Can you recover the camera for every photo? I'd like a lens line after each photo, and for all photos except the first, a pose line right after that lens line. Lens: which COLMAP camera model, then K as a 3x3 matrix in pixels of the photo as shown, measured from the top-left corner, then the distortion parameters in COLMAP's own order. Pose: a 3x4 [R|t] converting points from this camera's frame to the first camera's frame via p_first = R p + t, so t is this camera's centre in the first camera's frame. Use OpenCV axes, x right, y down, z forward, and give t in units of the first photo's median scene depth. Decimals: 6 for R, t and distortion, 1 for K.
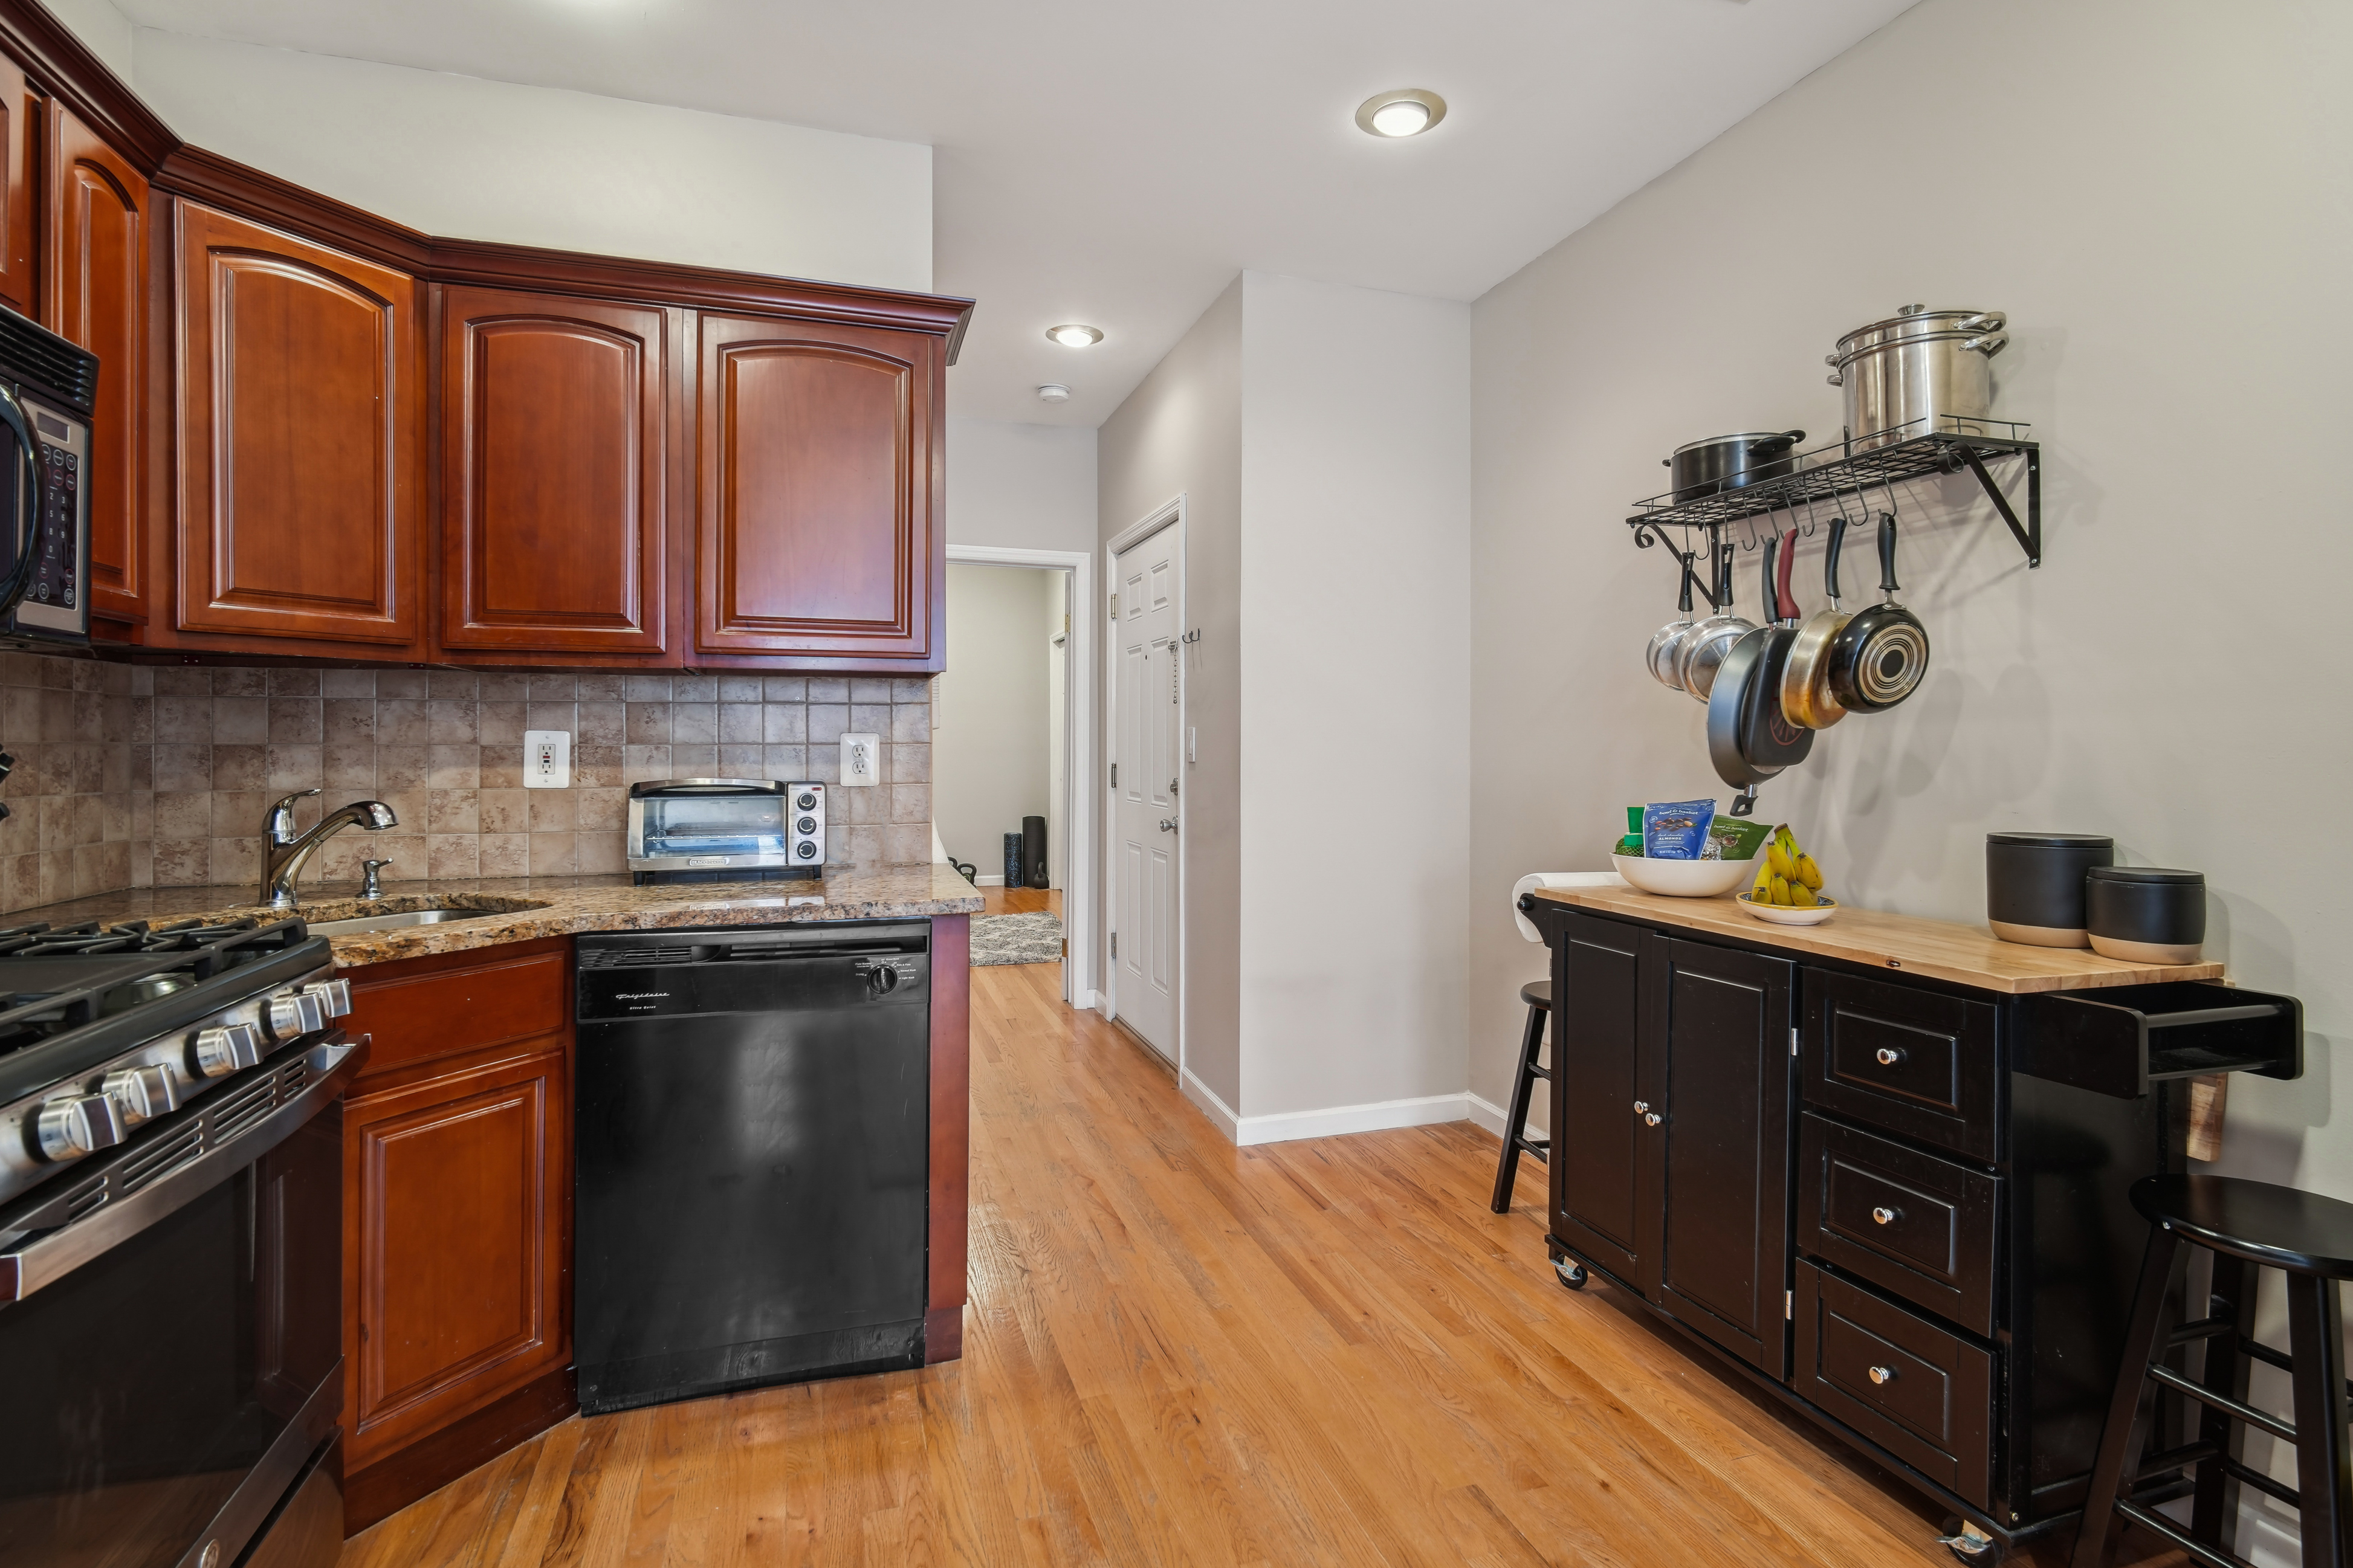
lens RADIAL K [[1126.7, 0, 1177.9], [0, 1126.7, 743.2], [0, 0, 1]] dist [0.002687, -0.006105]
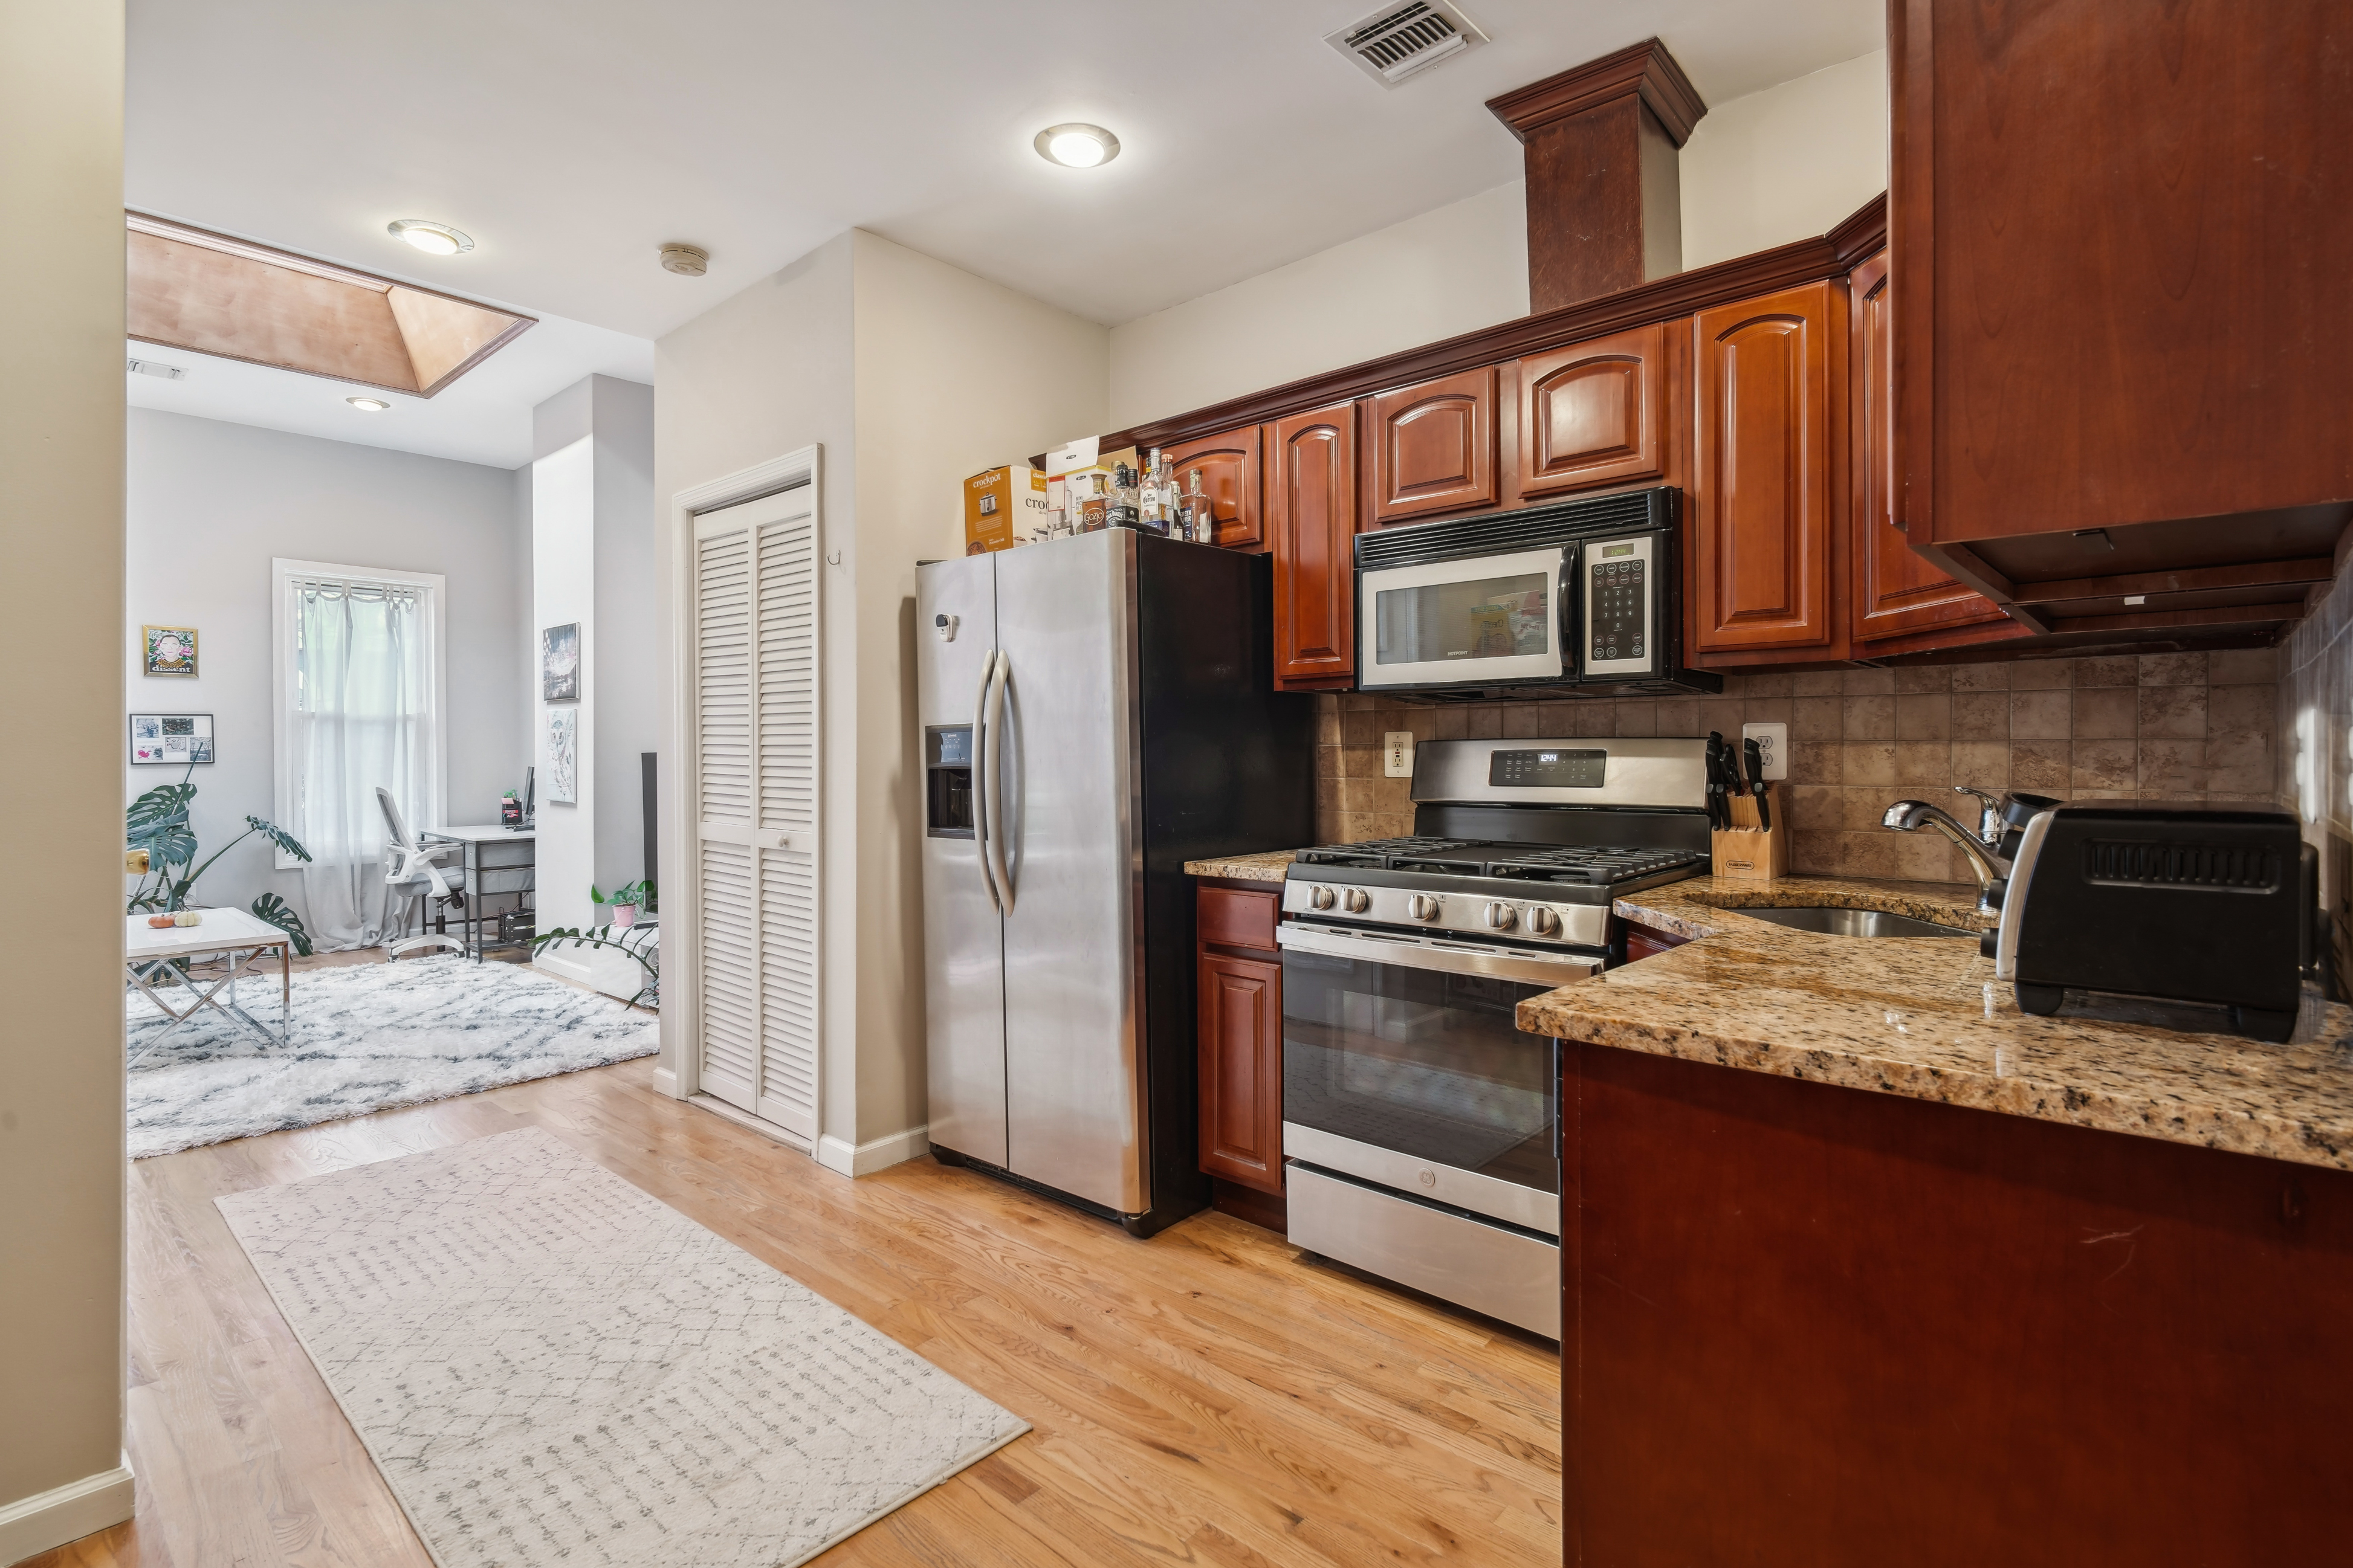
lens RADIAL K [[1132.5, 0, 1171.5], [0, 1132.5, 765.8], [0, 0, 1]] dist [-0.001011, -0.001496]
pose [[-0.867341, 0.006889, -0.497666, 0.238434], [0.004152, 0.999970, 0.006606, 0.012150], [0.497696, 0.003663, -0.867344, 1.297017]]
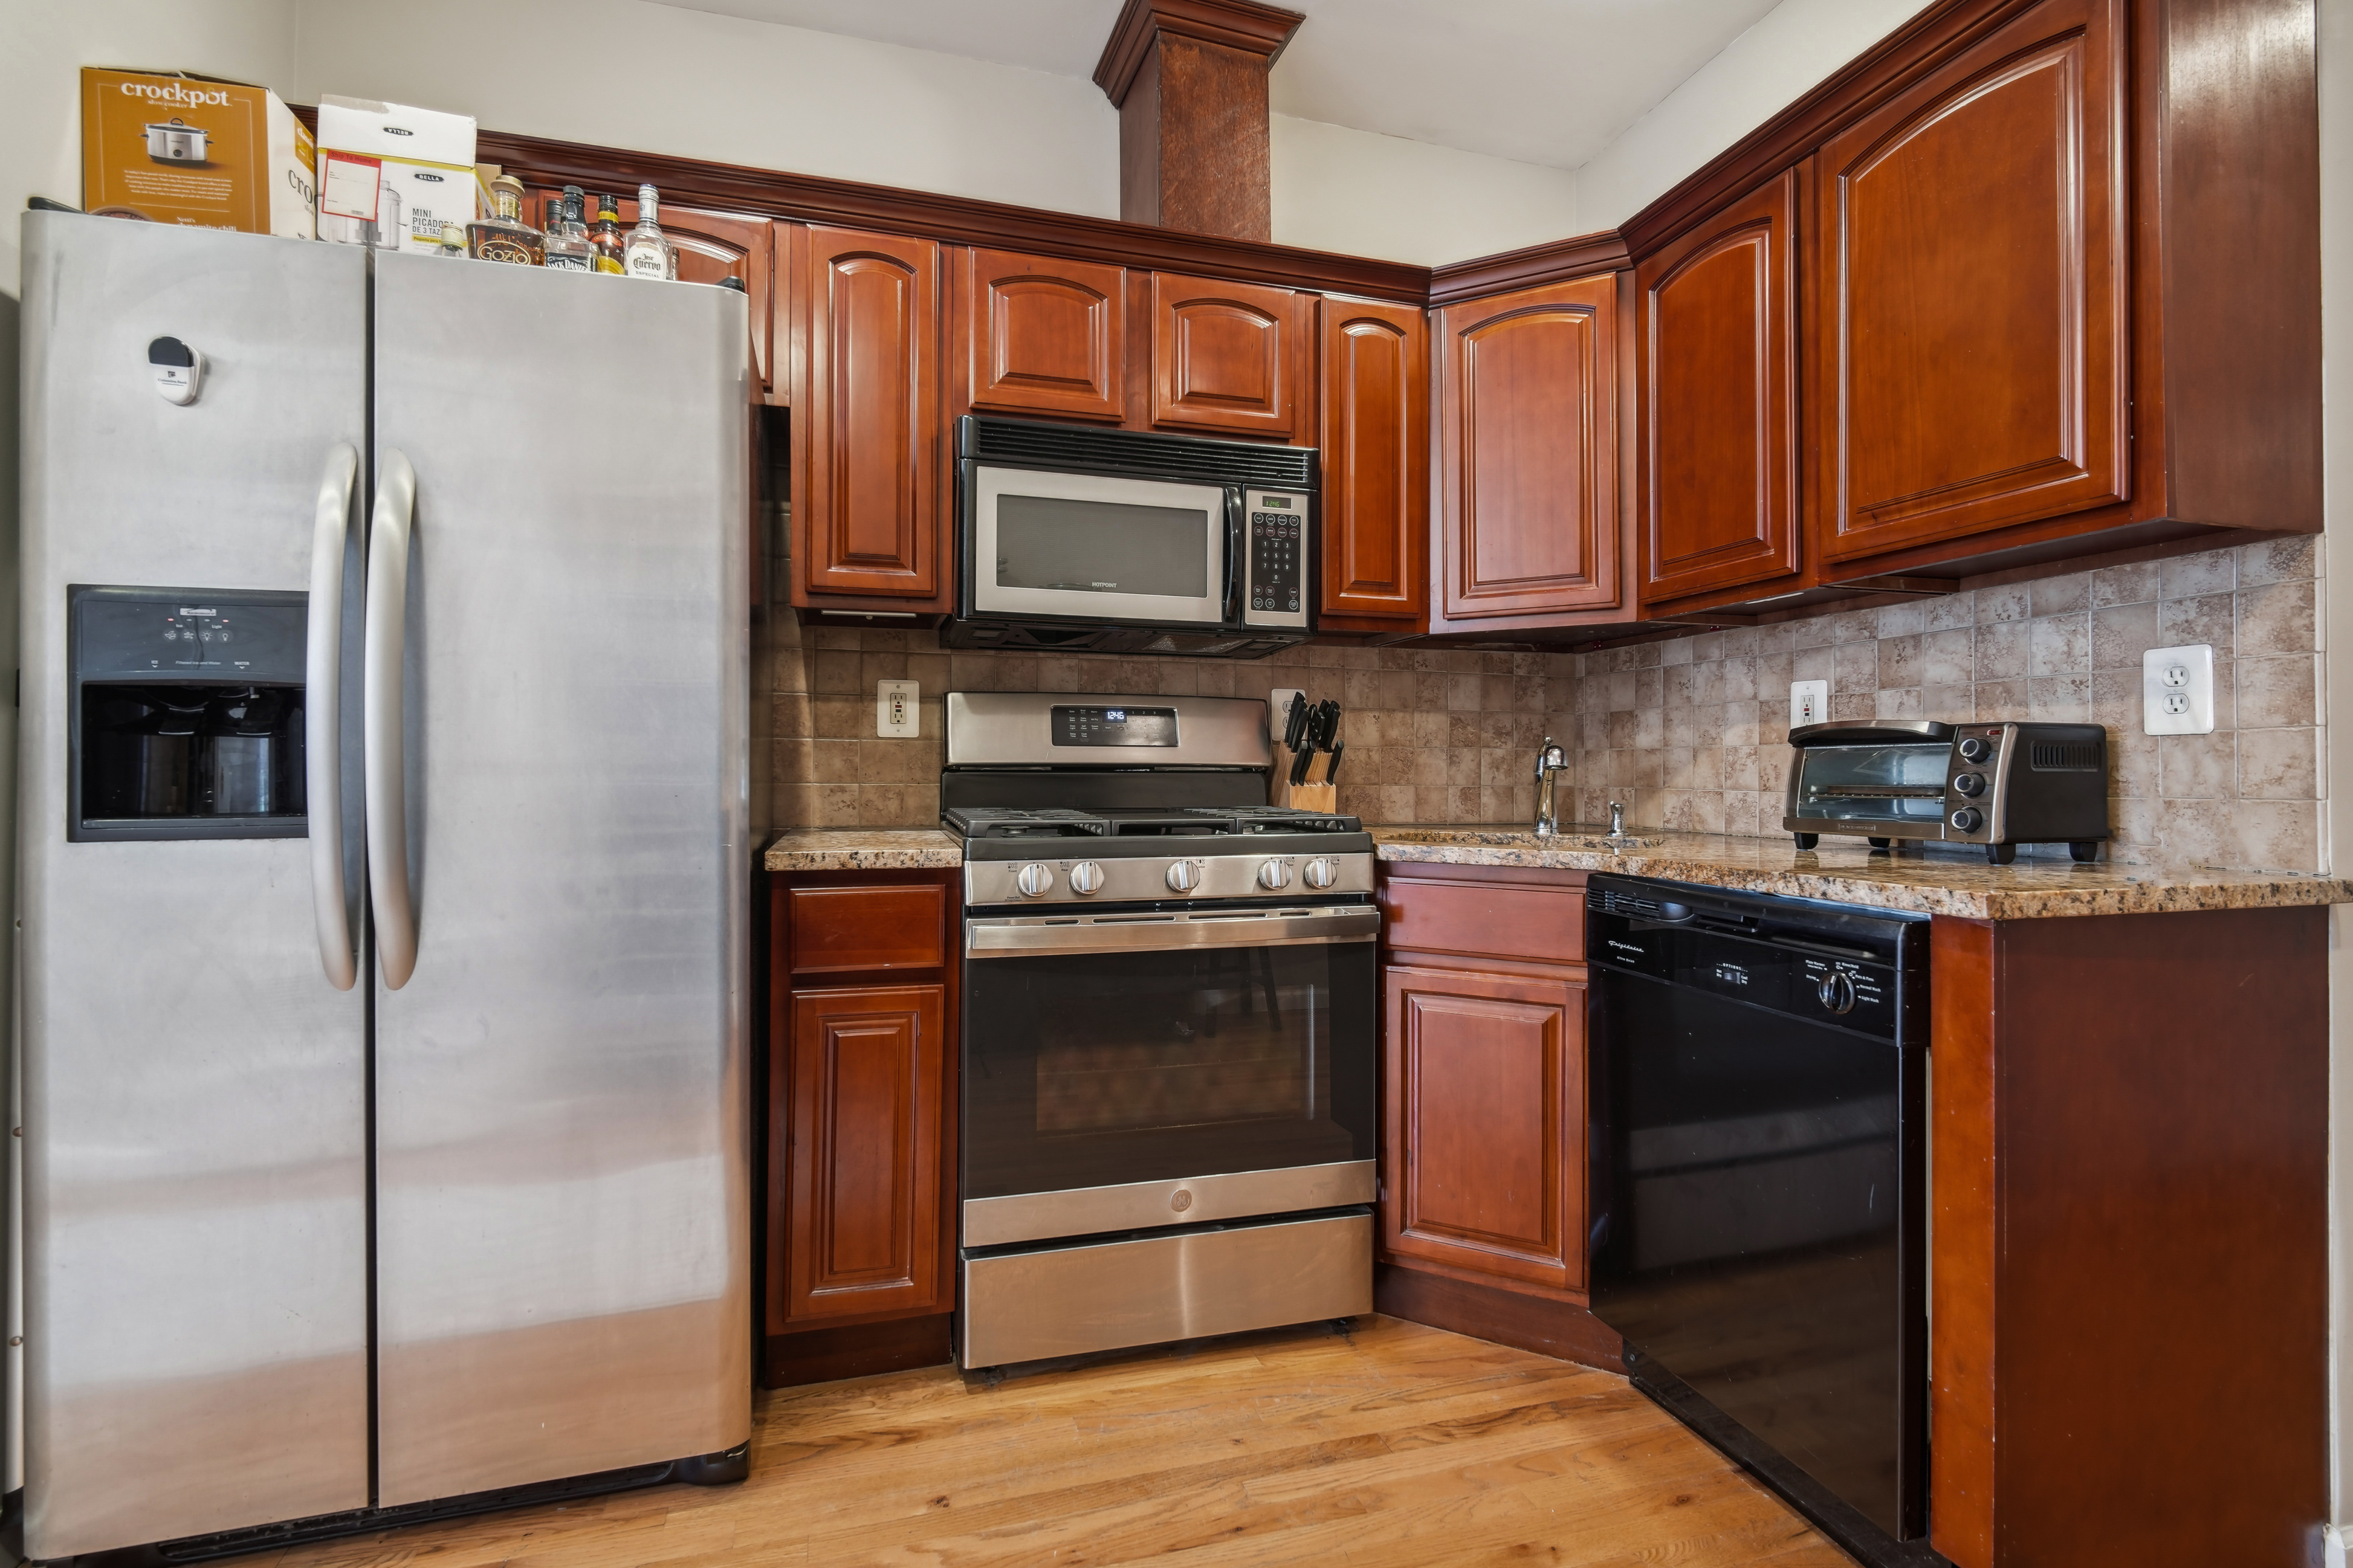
lens RADIAL K [[1121.7, 0, 1181.0], [0, 1121.7, 756.7], [0, 0, 1]] dist [0.000485, -0.001650]
pose [[-0.021341, -0.015486, -0.999652, 0.382847], [-0.001384, 0.999880, -0.015460, 0.069925], [0.999771, 0.001054, -0.021360, 0.550712]]
